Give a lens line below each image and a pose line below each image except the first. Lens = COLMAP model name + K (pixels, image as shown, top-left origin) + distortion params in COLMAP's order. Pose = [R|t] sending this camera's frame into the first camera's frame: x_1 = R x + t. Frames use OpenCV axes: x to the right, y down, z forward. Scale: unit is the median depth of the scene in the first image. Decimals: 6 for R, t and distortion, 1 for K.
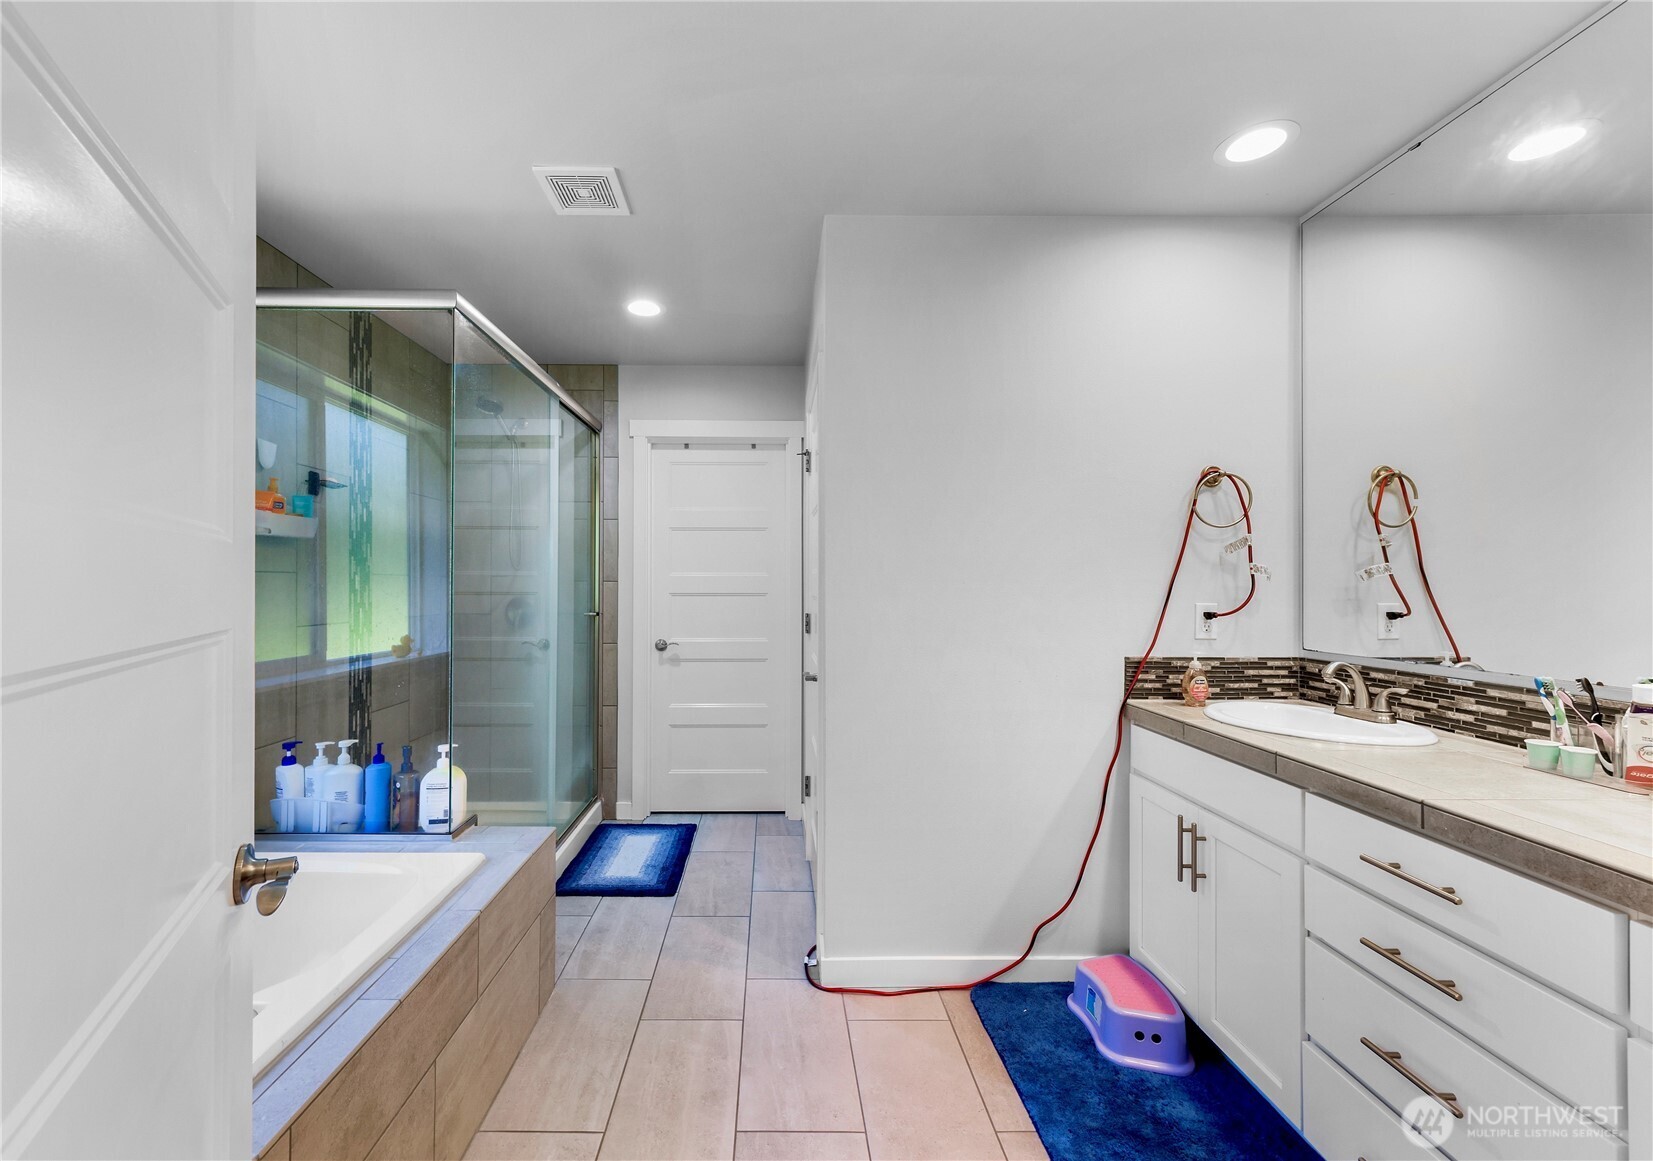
lens RADIAL K [[973.5, 0, 826.5], [0, 973.5, 580.5], [0, 0, 1]] dist [0.000325, 0.000041]
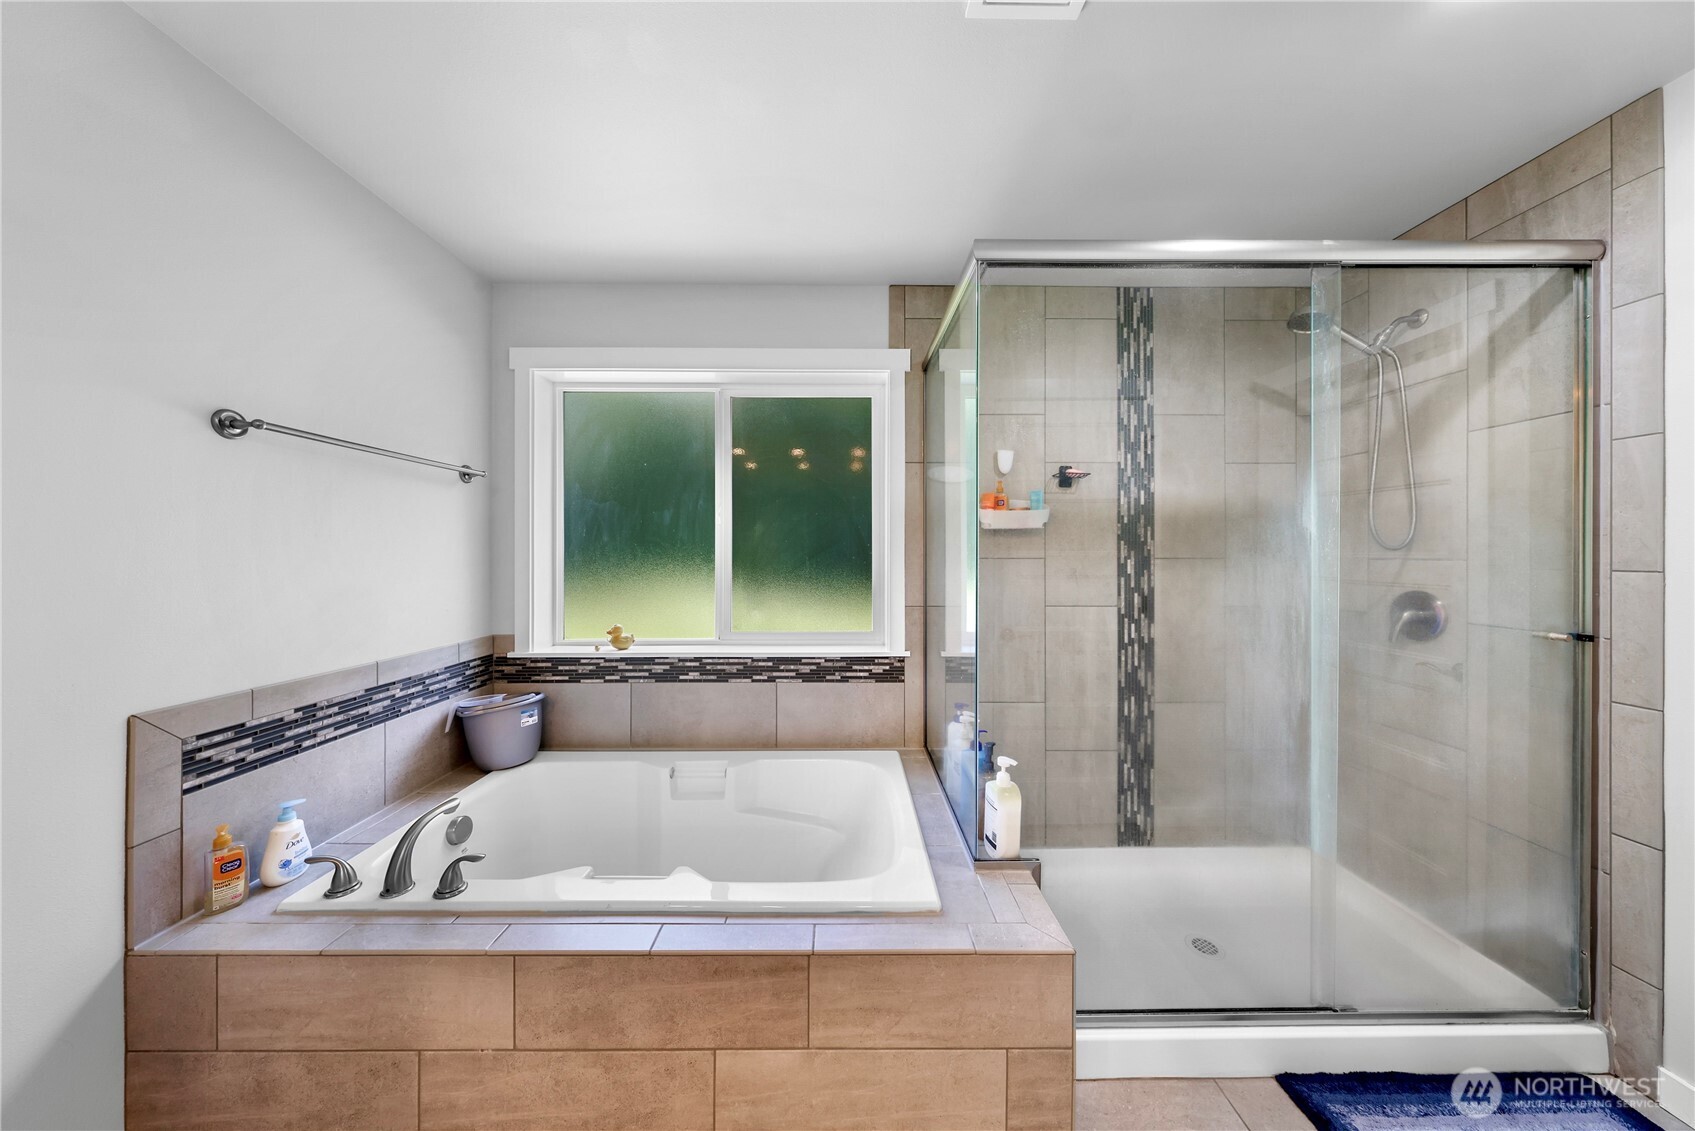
lens RADIAL K [[497.6, 0, 849.6], [0, 497.6, 557.9], [0, 0, 1]] dist [-0.000165, 0.000082]
pose [[-0.057036, 0.002198, -0.998370, 0.039692], [0.008224, 0.999965, 0.001731, -0.010679], [0.998338, -0.008112, -0.057052, 0.731758]]
